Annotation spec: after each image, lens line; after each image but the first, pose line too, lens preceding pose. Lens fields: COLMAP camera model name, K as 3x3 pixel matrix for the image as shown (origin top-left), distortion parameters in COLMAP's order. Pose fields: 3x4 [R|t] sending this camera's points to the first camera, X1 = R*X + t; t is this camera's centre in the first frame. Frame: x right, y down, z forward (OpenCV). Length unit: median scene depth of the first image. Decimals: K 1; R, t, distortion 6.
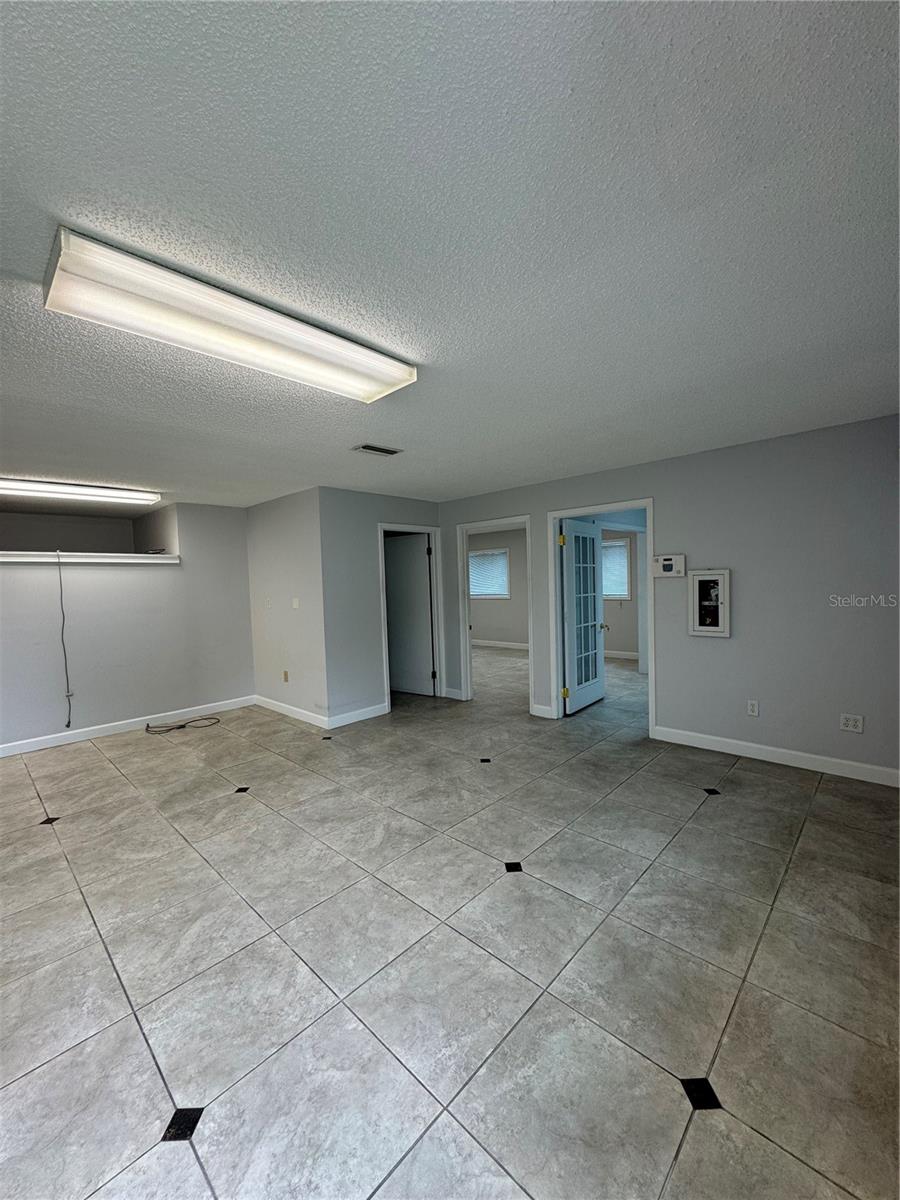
lens RADIAL K [[477.3, 0, 451.6], [0, 477.3, 600.3], [0, 0, 1]] dist [-0.000868, 0.000498]
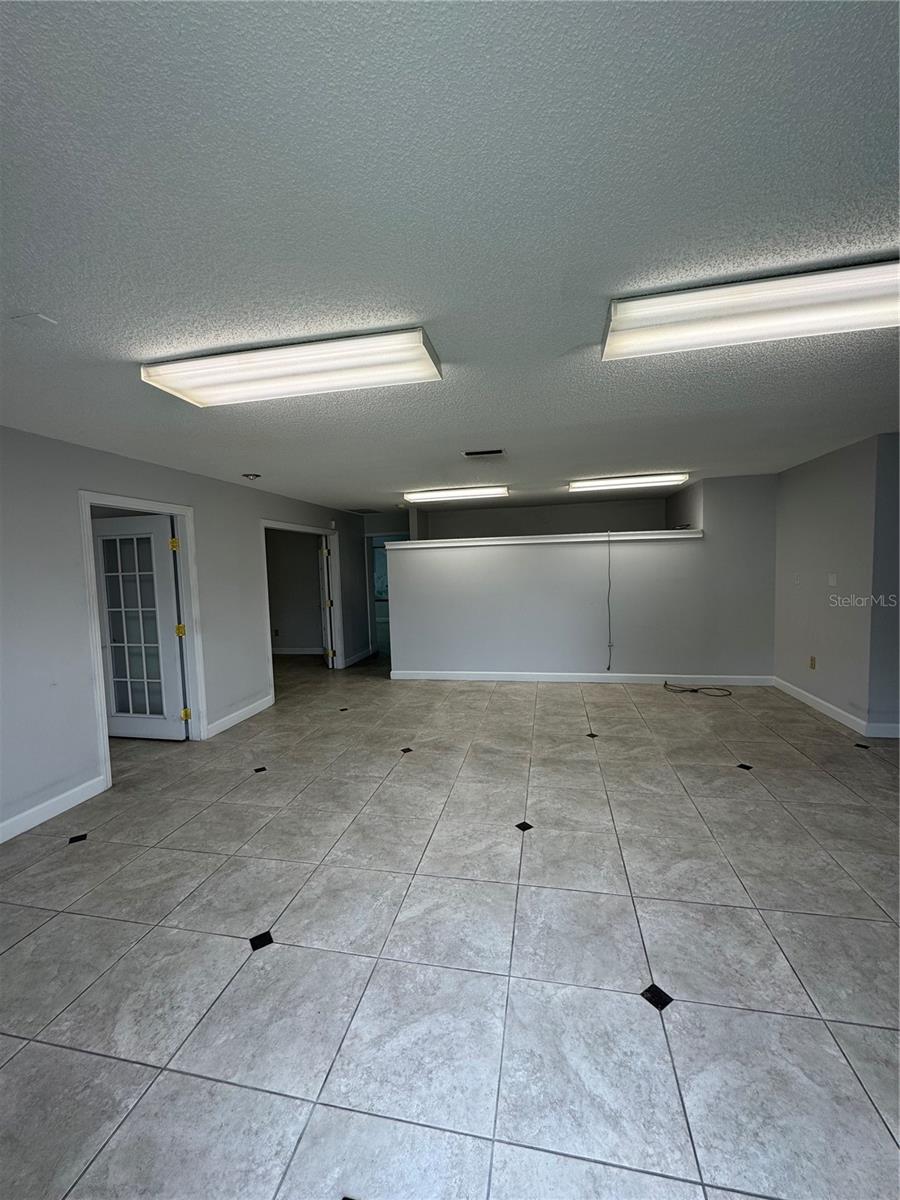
lens RADIAL K [[477.3, 0, 451.6], [0, 477.3, 605.4], [0, 0, 1]] dist [-0.000868, 0.000498]
pose [[0.530719, 0.086035, -0.843170, 0.051627], [-0.021617, 0.995885, 0.088011, -0.014321], [0.847272, -0.028482, 0.530395, -0.041442]]
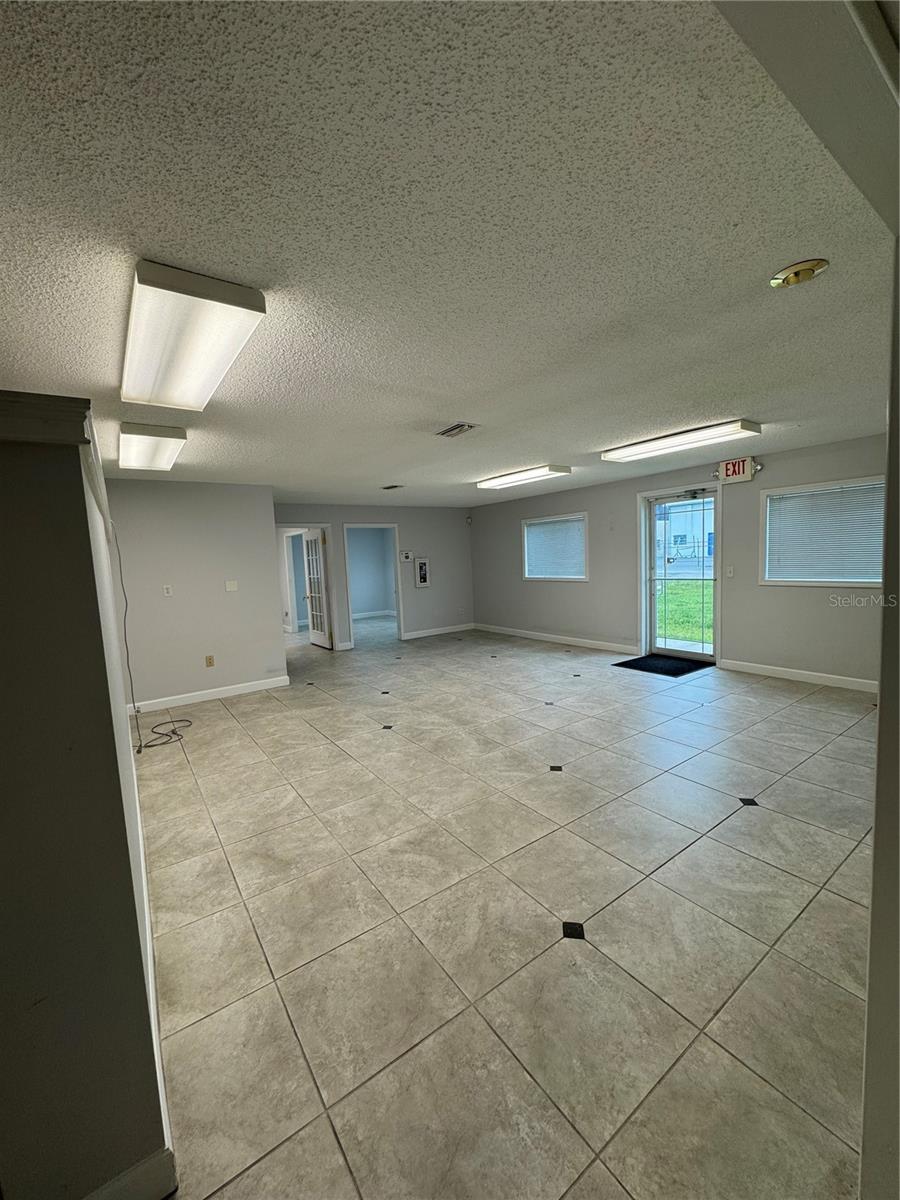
lens RADIAL K [[477.3, 0, 451.0], [0, 477.3, 600.6], [0, 0, 1]] dist [-0.000868, 0.000498]
pose [[0.191841, -0.067347, 0.979113, -2.078039], [0.081666, 0.995278, 0.052457, 0.036753], [-0.978022, 0.069896, 0.196435, 0.505399]]
